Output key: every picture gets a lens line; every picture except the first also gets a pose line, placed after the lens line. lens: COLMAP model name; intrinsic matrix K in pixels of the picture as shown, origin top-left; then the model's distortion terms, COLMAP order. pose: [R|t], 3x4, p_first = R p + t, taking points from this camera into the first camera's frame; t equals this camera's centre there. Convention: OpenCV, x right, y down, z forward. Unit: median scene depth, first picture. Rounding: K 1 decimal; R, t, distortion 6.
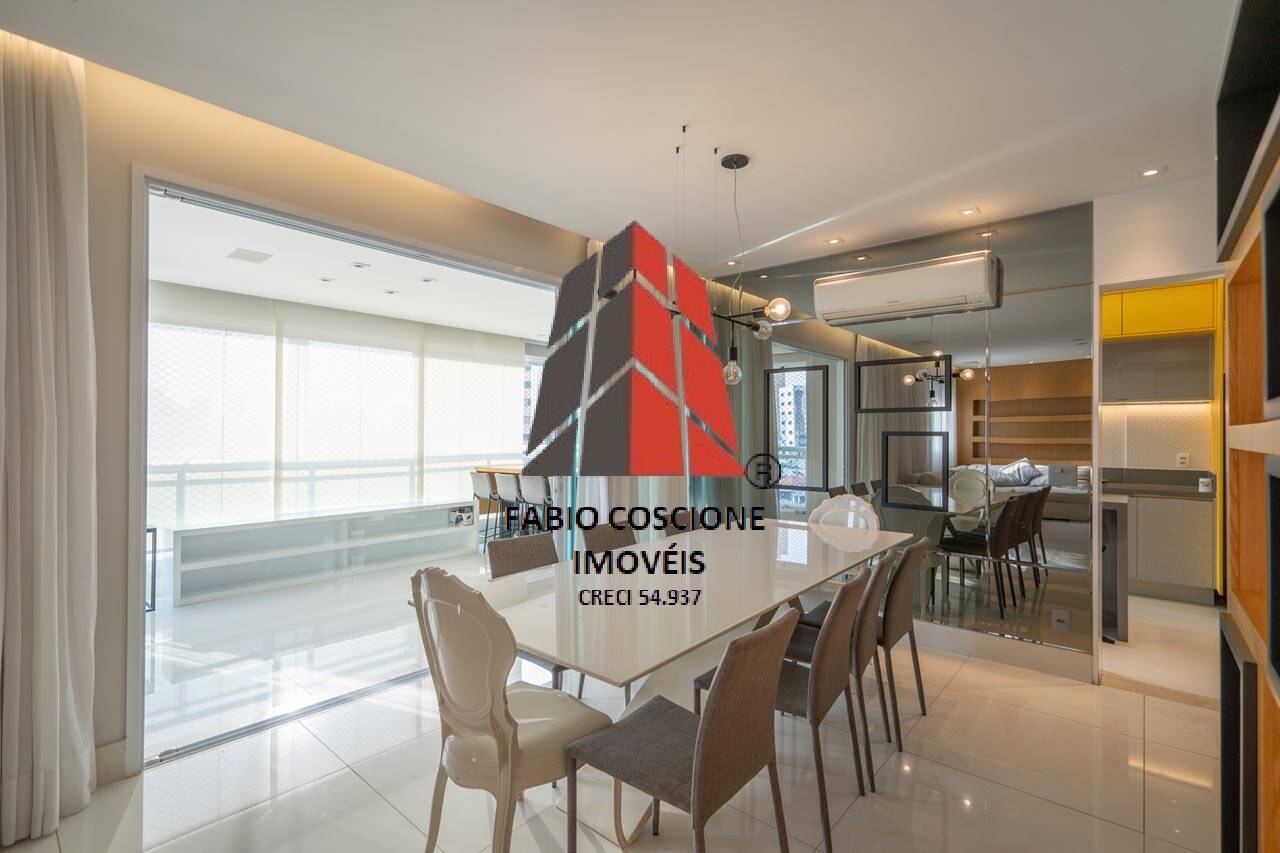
lens RADIAL K [[581.5, 0, 644.1], [0, 581.5, 428.6], [0, 0, 1]] dist [0.001781, 0.000328]
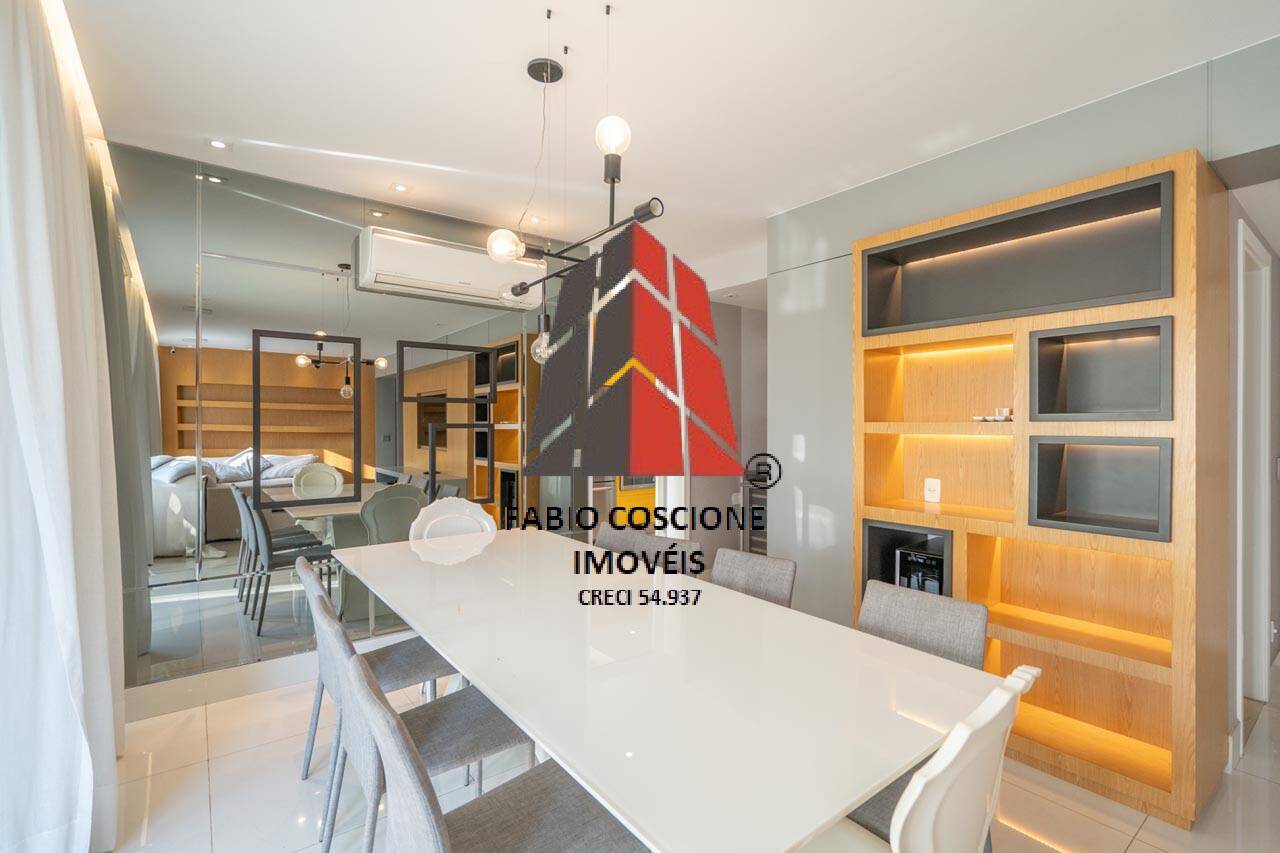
lens RADIAL K [[581.5, 0, 644.1], [0, 581.5, 428.6], [0, 0, 1]] dist [0.001781, 0.000328]
pose [[0.199039, -0.014245, 0.979888, -0.312311], [-0.006149, 0.999857, 0.015784, -0.002871], [-0.979972, -0.009167, 0.198923, 0.393266]]
